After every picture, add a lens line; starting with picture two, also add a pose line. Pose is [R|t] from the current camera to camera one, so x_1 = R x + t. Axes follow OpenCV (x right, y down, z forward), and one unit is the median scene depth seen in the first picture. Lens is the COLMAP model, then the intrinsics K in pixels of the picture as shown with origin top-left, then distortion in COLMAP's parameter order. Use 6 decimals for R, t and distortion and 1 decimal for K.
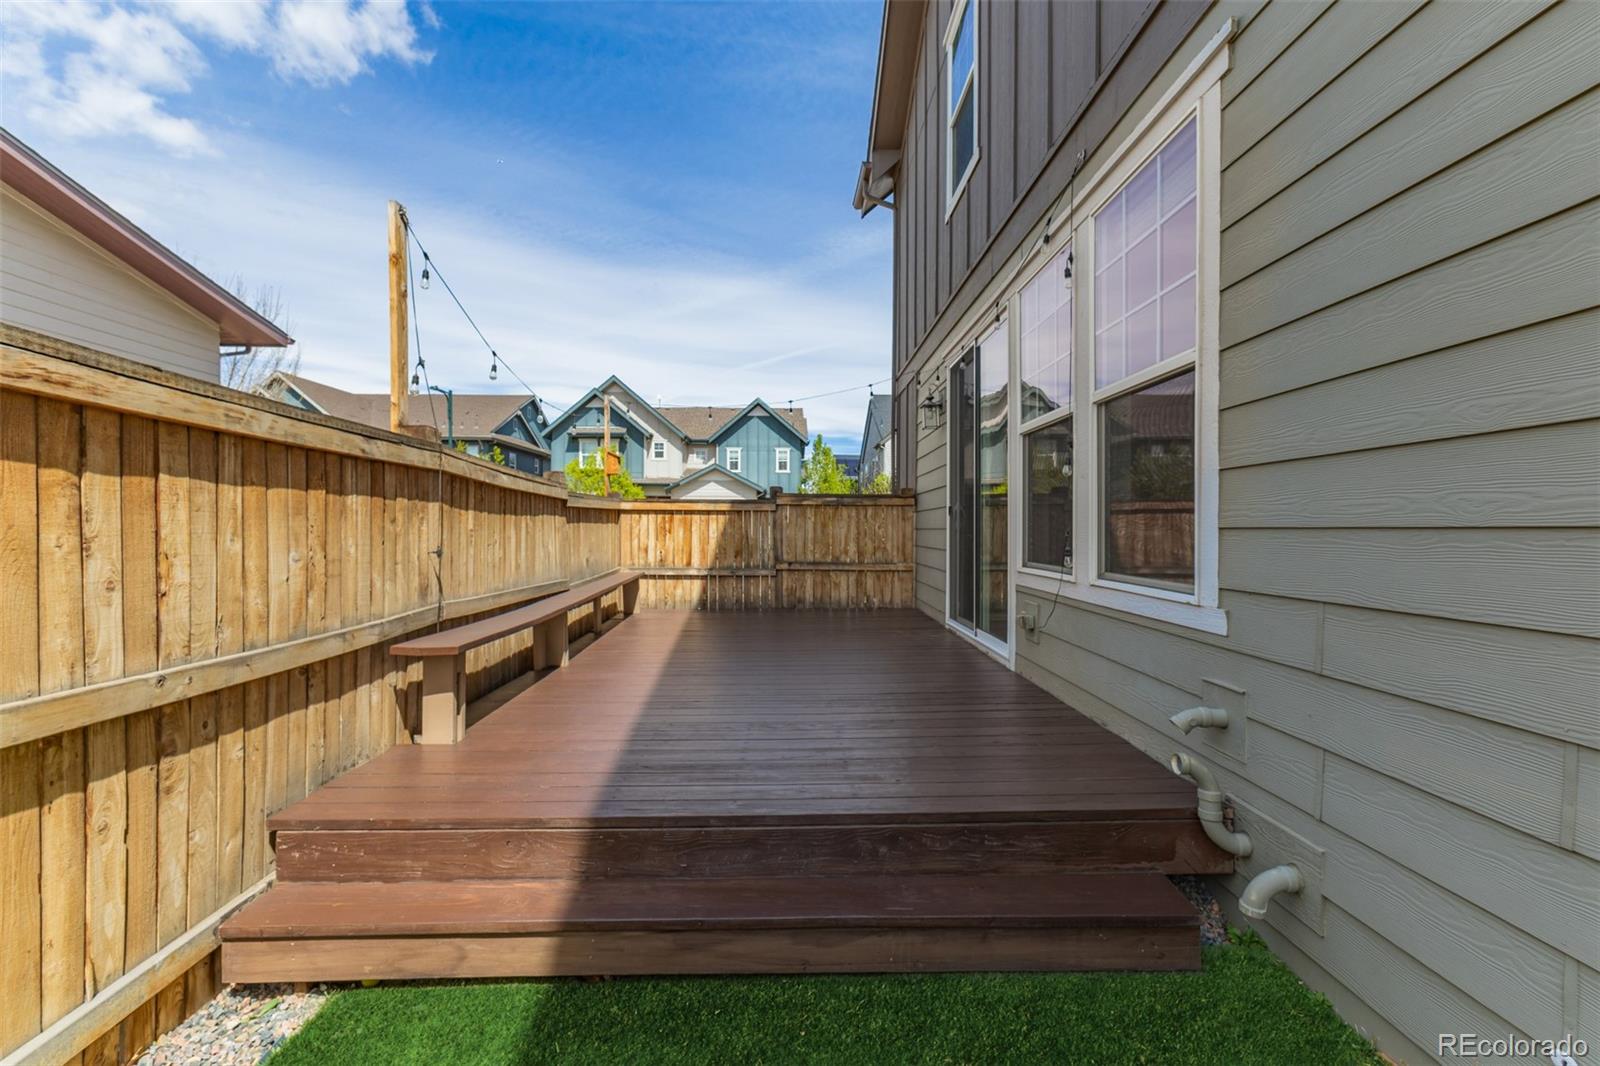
lens RADIAL K [[694.3, 0, 801.0], [0, 694.3, 532.0], [0, 0, 1]] dist [0.006194, -0.001606]
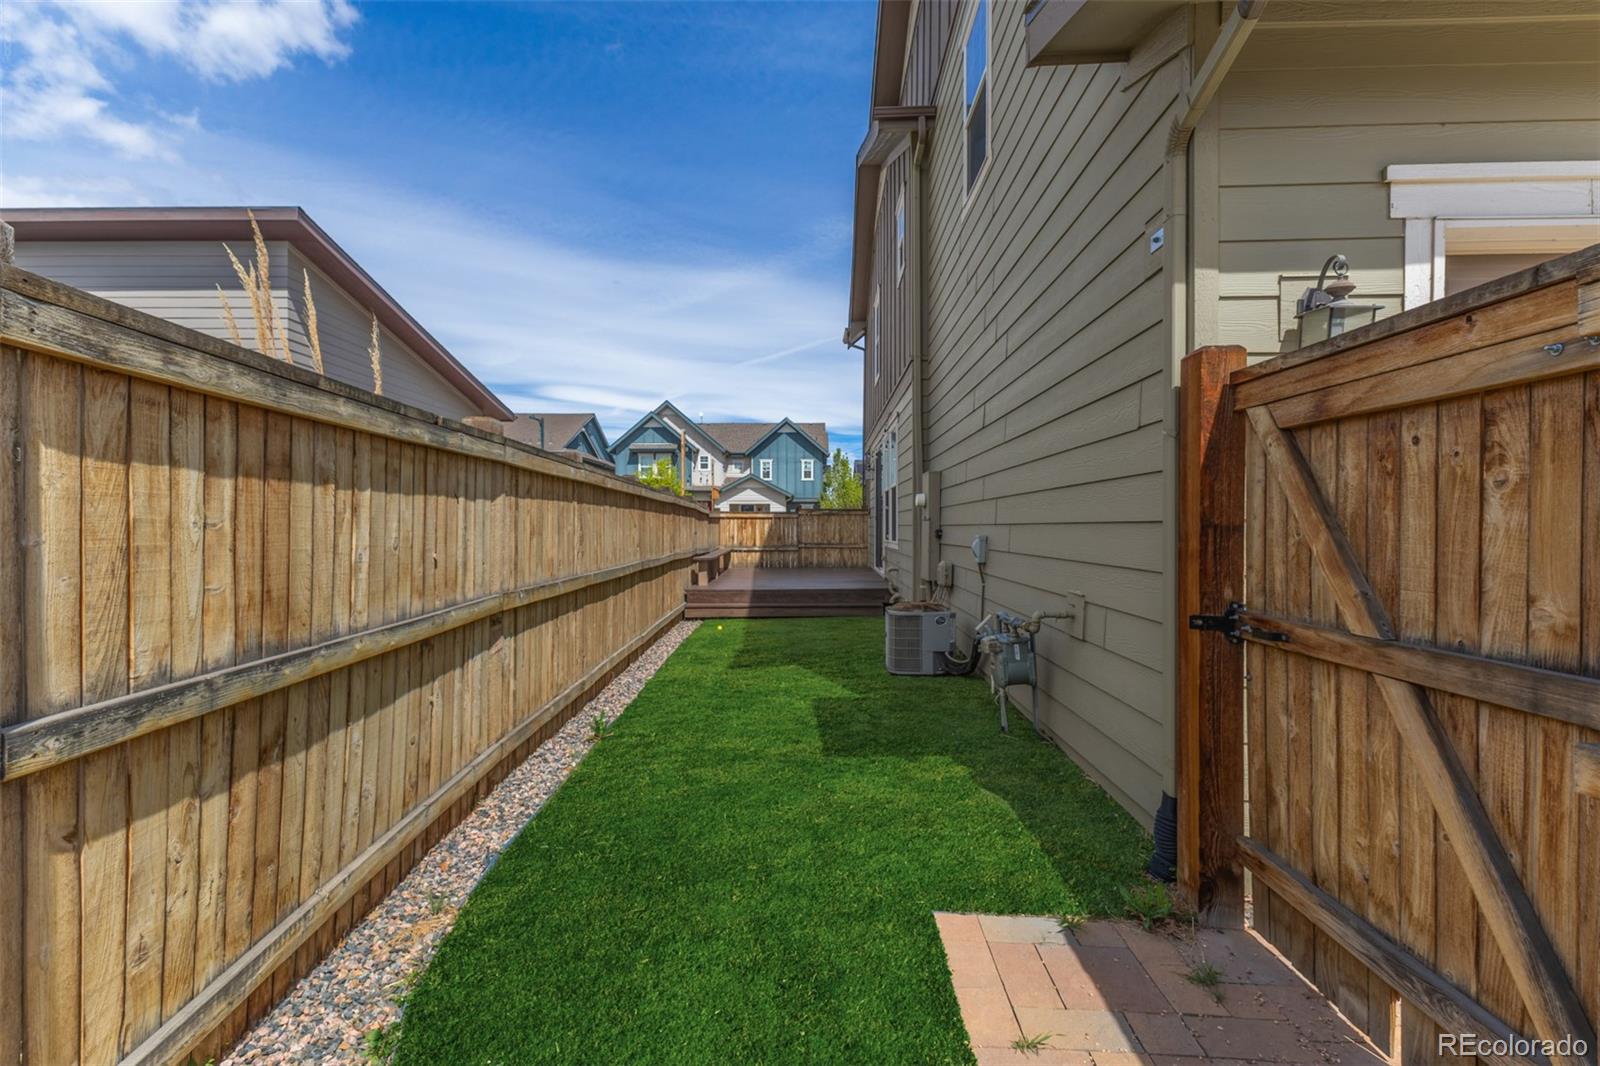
lens RADIAL K [[694.3, 0, 799.7], [0, 694.3, 528.7], [0, 0, 1]] dist [0.006194, -0.001606]
pose [[0.999144, -0.002124, -0.041316, 0.009764], [0.001958, 0.999990, -0.004057, 0.001911], [0.041324, 0.003973, 0.999138, -0.191013]]
